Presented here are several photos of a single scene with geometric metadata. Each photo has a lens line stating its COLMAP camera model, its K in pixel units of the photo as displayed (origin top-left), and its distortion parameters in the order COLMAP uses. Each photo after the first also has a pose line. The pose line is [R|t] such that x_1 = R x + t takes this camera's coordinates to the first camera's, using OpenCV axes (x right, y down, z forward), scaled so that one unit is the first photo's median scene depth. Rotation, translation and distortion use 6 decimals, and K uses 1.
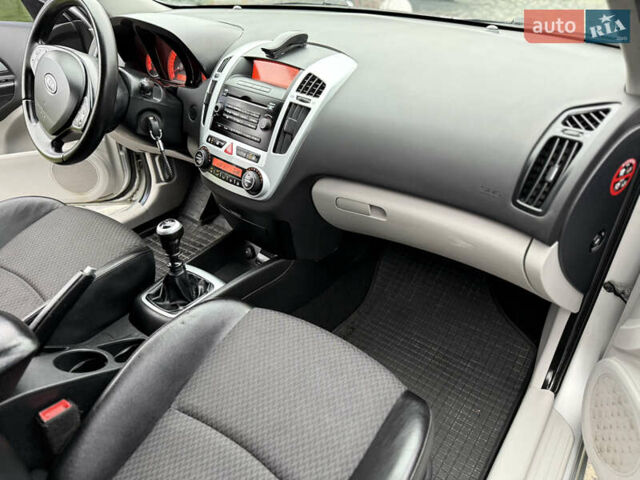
lens RADIAL K [[441.7, 0, 316.4], [0, 441.7, 246.5], [0, 0, 1]] dist [0.063271, -0.116179]
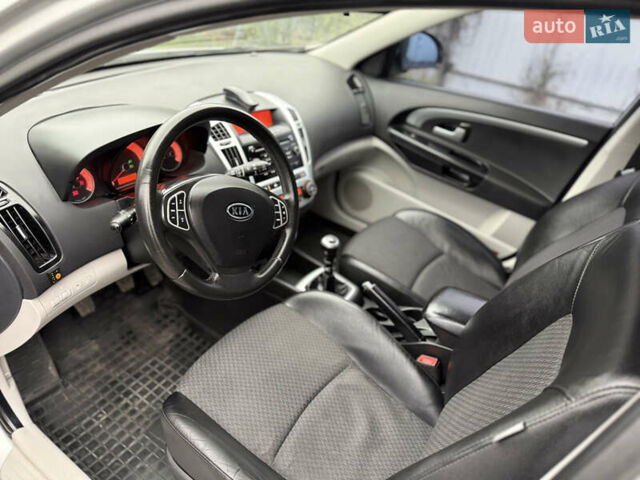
lens RADIAL K [[441.7, 0, 316.4], [0, 441.7, 246.5], [0, 0, 1]] dist [0.063271, -0.116179]
pose [[-0.043125, -0.549362, 0.834471, -1.437281], [0.471818, 0.725040, 0.501702, -0.717944], [-0.880641, 0.415354, 0.227932, 0.739643]]
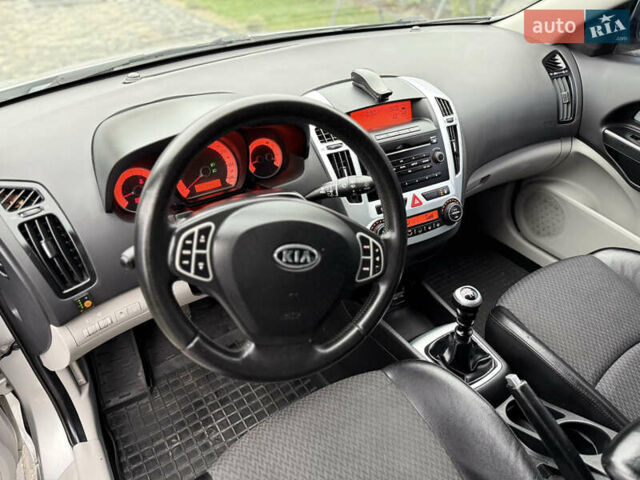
lens RADIAL K [[447.6, 0, 321.8], [0, 447.6, 241.7], [0, 0, 1]] dist [0.079636, -0.142919]
pose [[0.351708, -0.542379, 0.762972, -1.079021], [0.532581, 0.786218, 0.313399, -0.579463], [-0.769843, 0.296119, 0.565380, 0.673206]]
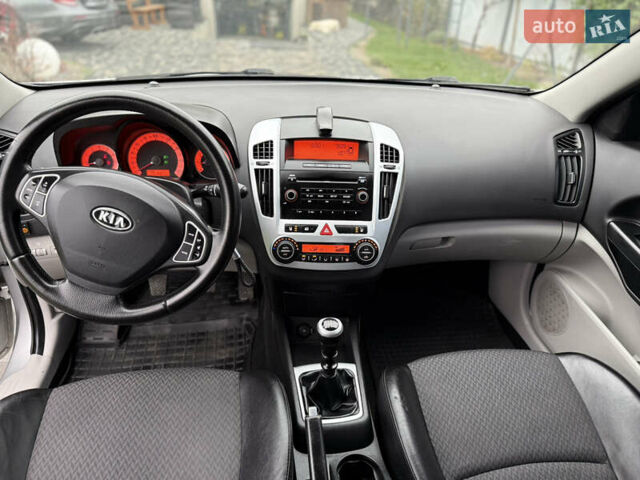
lens RADIAL K [[447.6, 0, 321.8], [0, 447.6, 241.7], [0, 0, 1]] dist [0.079636, -0.142919]
pose [[0.702180, -0.314737, 0.638658, -0.881311], [0.356190, 0.931961, 0.067661, -0.279385], [-0.616499, 0.179973, 0.766510, 0.263881]]
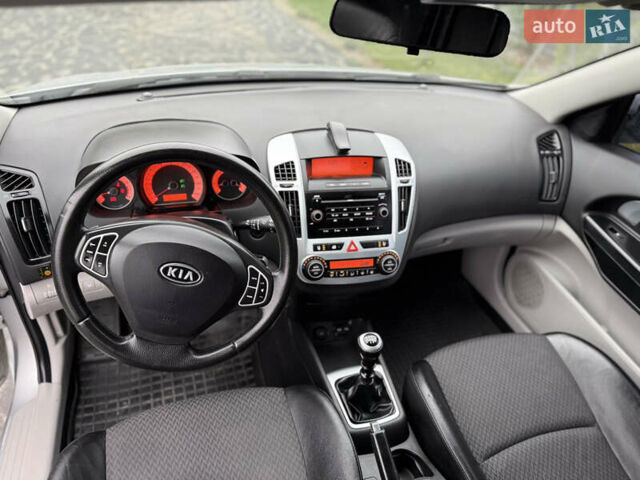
lens RADIAL K [[445.6, 0, 320.0], [0, 445.6, 240.0], [0, 0, 1]] dist [0.091138, -0.169512]
pose [[0.572904, -0.422493, 0.702340, -1.004827], [0.392692, 0.893642, 0.217249, -0.511922], [-0.719426, 0.151341, 0.677881, 0.364203]]
